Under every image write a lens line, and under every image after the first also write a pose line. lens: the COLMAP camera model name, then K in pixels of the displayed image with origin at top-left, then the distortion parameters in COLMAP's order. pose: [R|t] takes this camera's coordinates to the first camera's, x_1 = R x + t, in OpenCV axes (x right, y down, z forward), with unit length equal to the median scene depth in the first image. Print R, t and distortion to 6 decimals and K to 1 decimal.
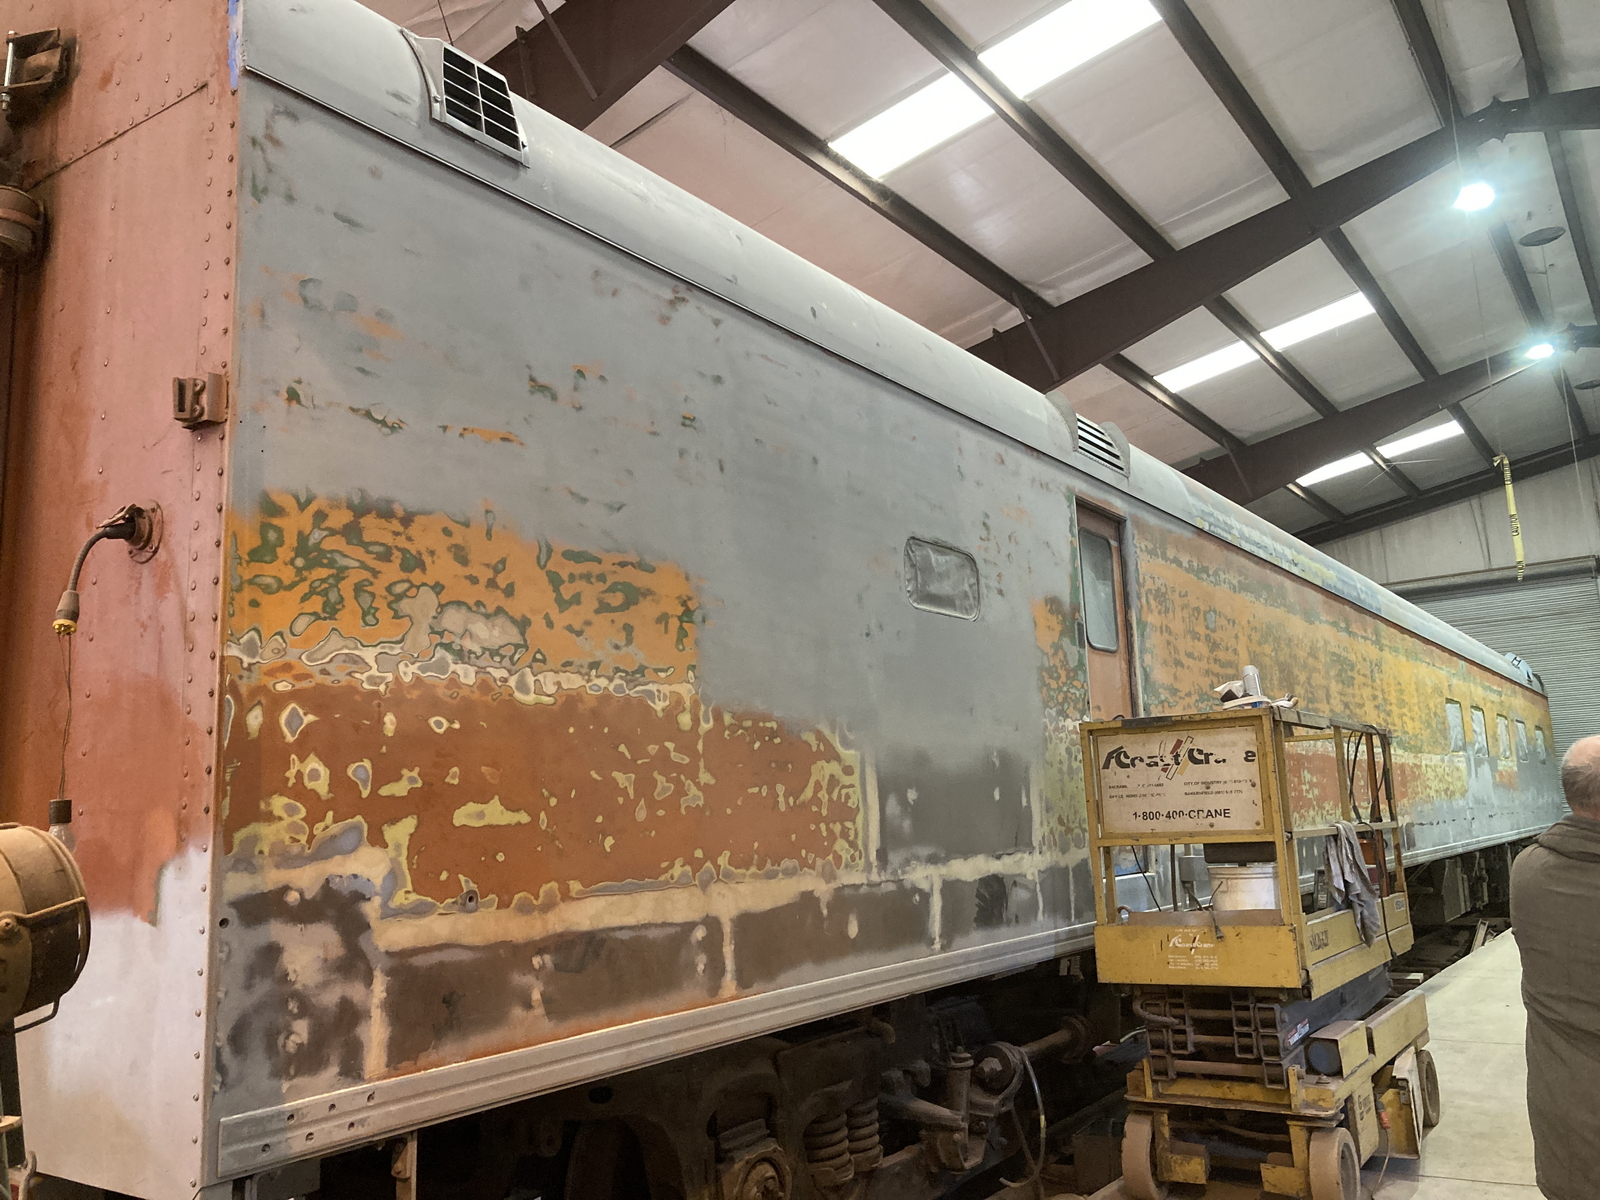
lens RADIAL K [[1313.5, 0, 799.6], [0, 1313.5, 600.2], [0, 0, 1]] dist [0.028693, 0.003369]
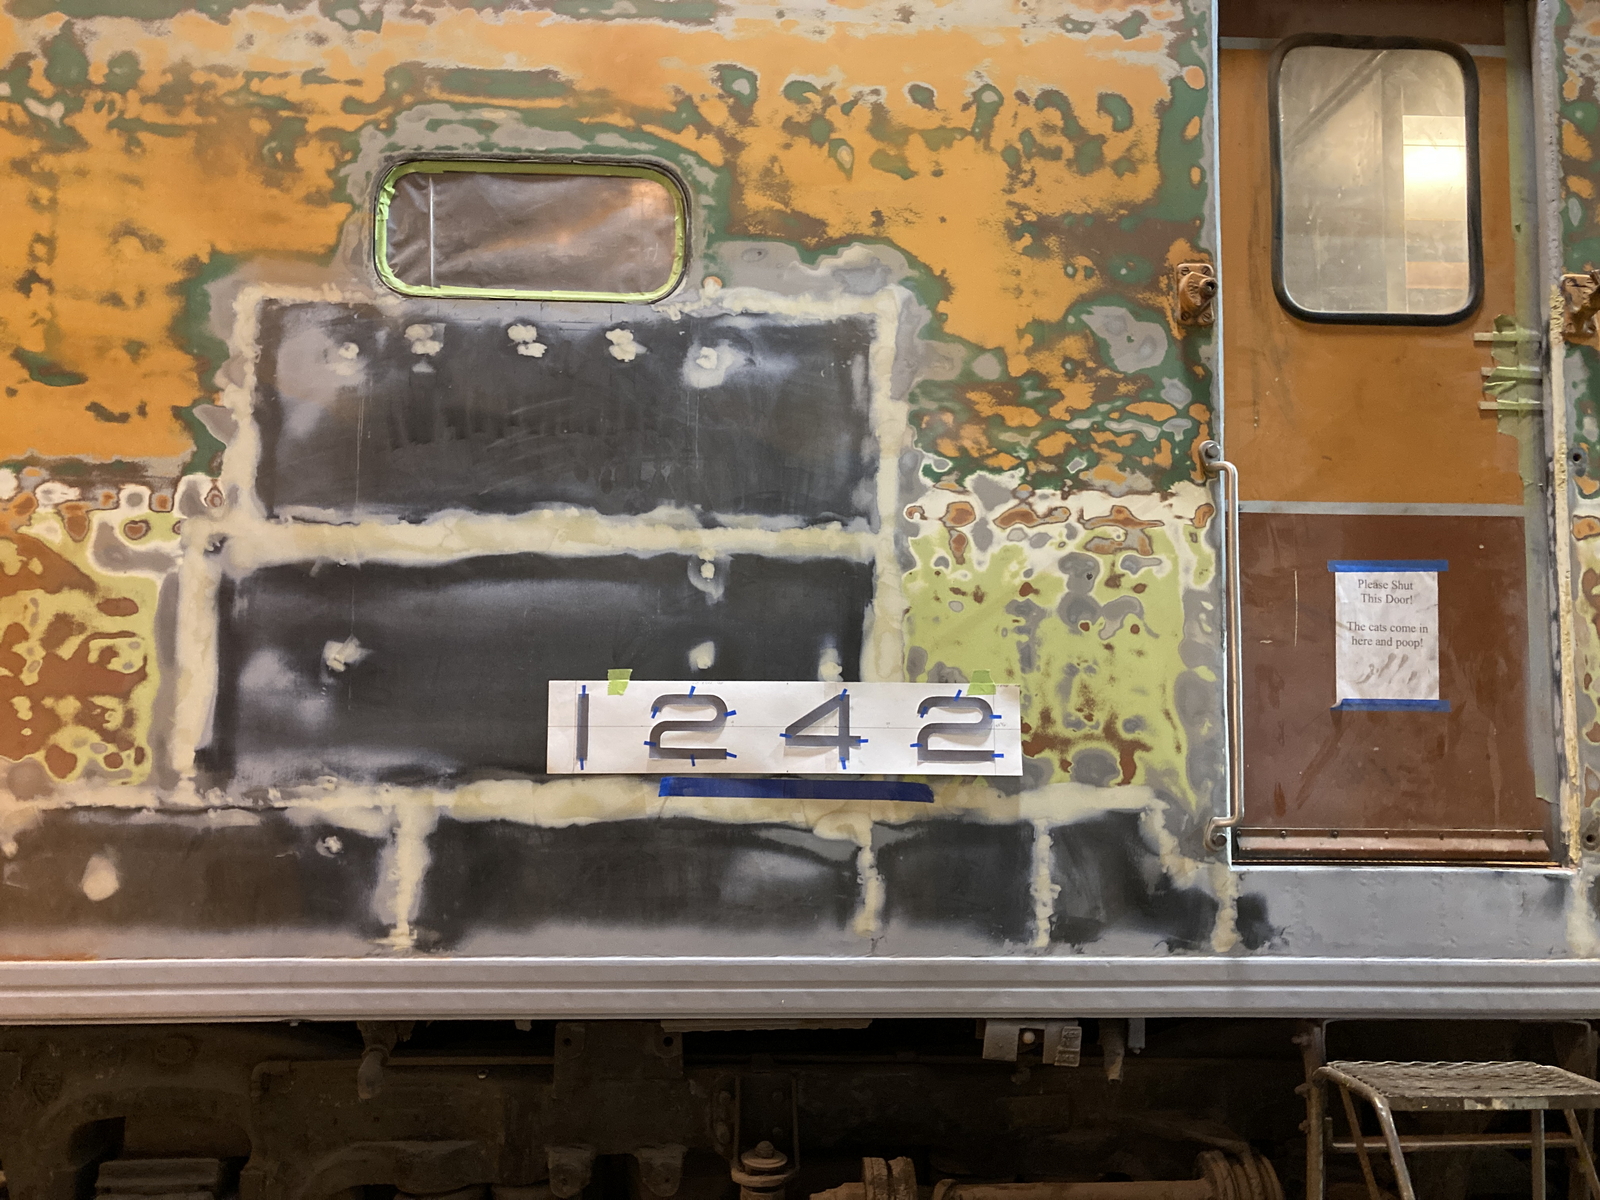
lens RADIAL K [[1313.5, 0, 800.1], [0, 1313.5, 597.0], [0, 0, 1]] dist [0.028693, 0.003369]
pose [[0.607888, -0.016763, -0.793846, 0.661034], [0.100674, 0.993336, 0.056115, 0.122040], [0.787615, -0.114031, 0.605524, 0.880922]]
